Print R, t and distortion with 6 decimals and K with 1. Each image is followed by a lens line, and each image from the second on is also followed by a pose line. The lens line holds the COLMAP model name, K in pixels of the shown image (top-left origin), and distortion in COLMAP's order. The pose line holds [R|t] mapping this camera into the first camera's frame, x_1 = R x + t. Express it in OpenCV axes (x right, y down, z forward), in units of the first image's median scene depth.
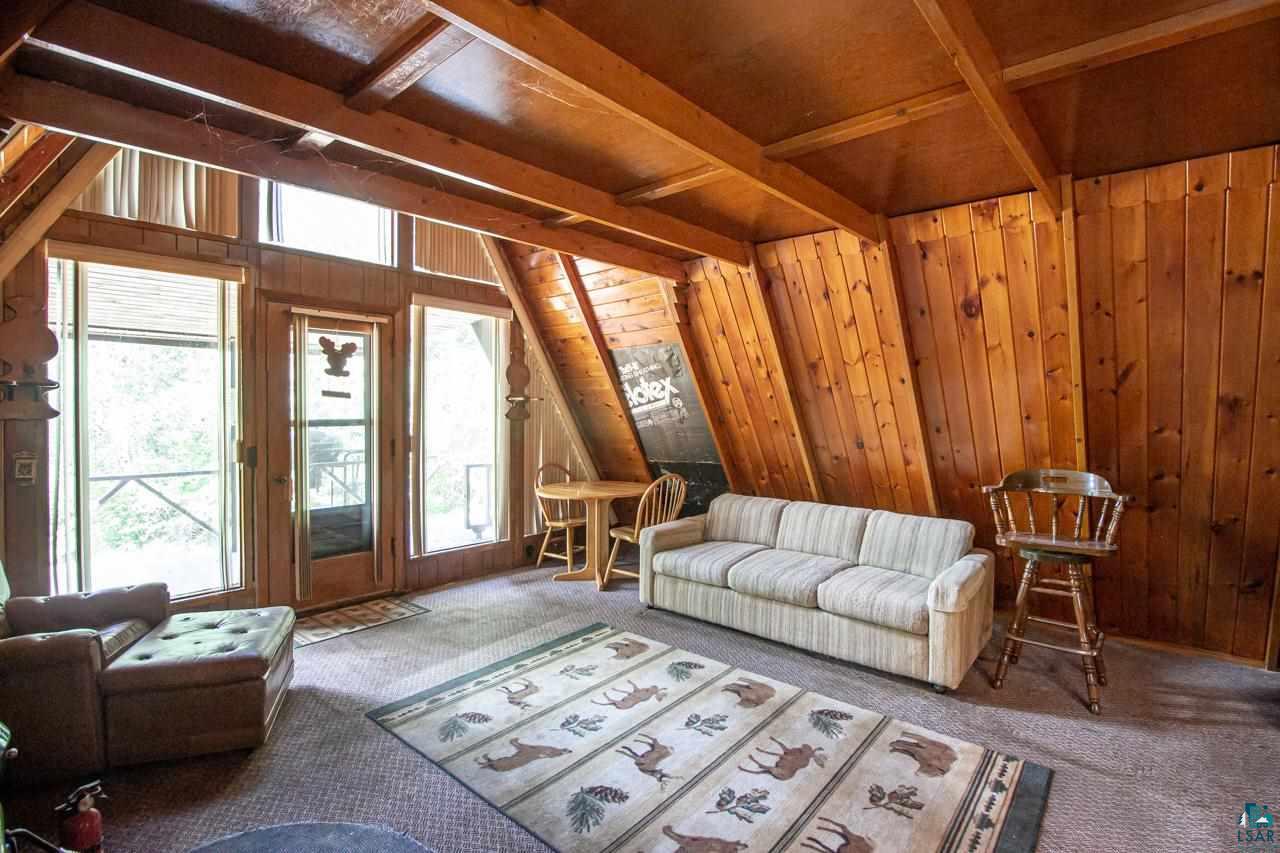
lens RADIAL K [[614.3, 0, 642.9], [0, 614.3, 417.2], [0, 0, 1]] dist [-0.014691, -0.000449]
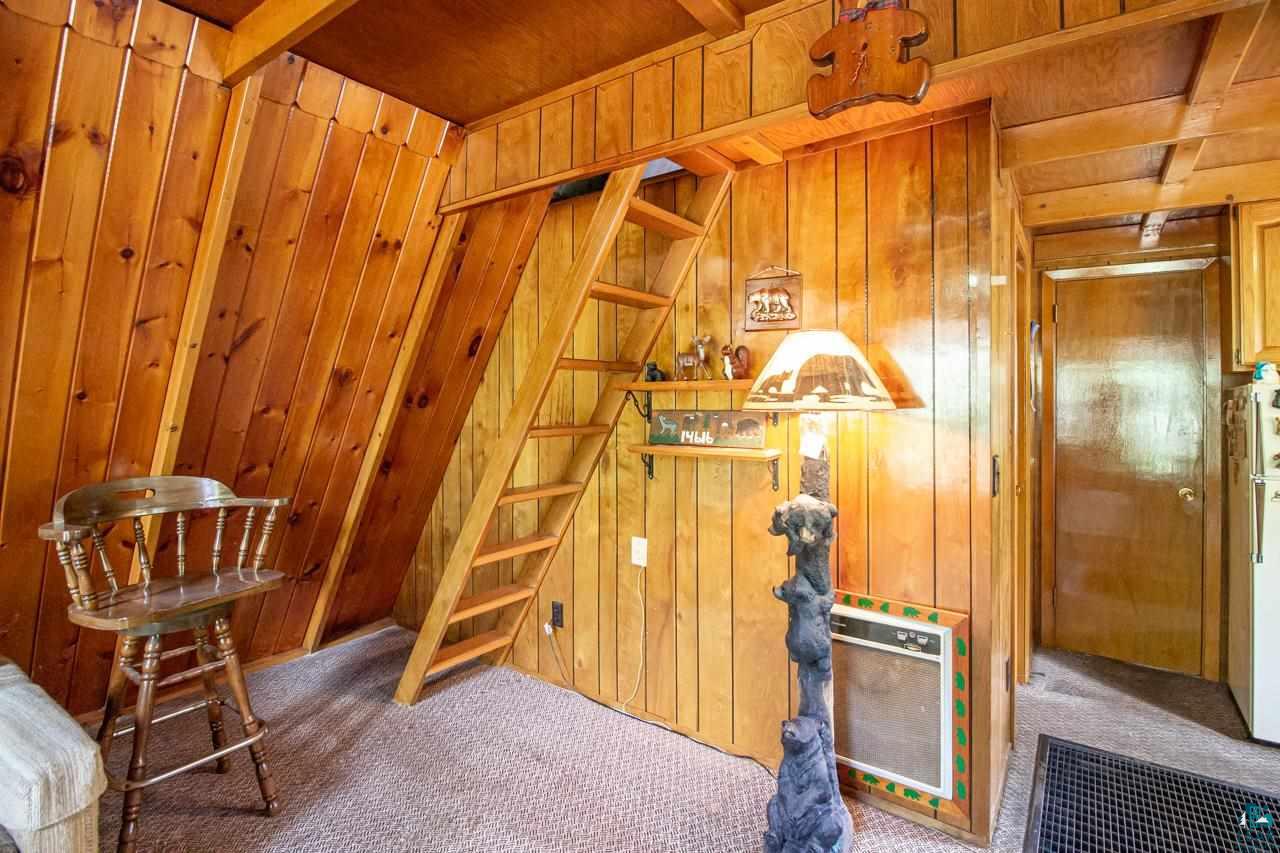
lens RADIAL K [[614.3, 0, 654.8], [0, 614.3, 388.5], [0, 0, 1]] dist [-0.014691, -0.000449]
pose [[-0.120092, 0.003324, 0.992757, -0.005475], [0.014458, 0.999894, -0.001599, 0.002084], [-0.992657, 0.014161, -0.120128, 0.570273]]
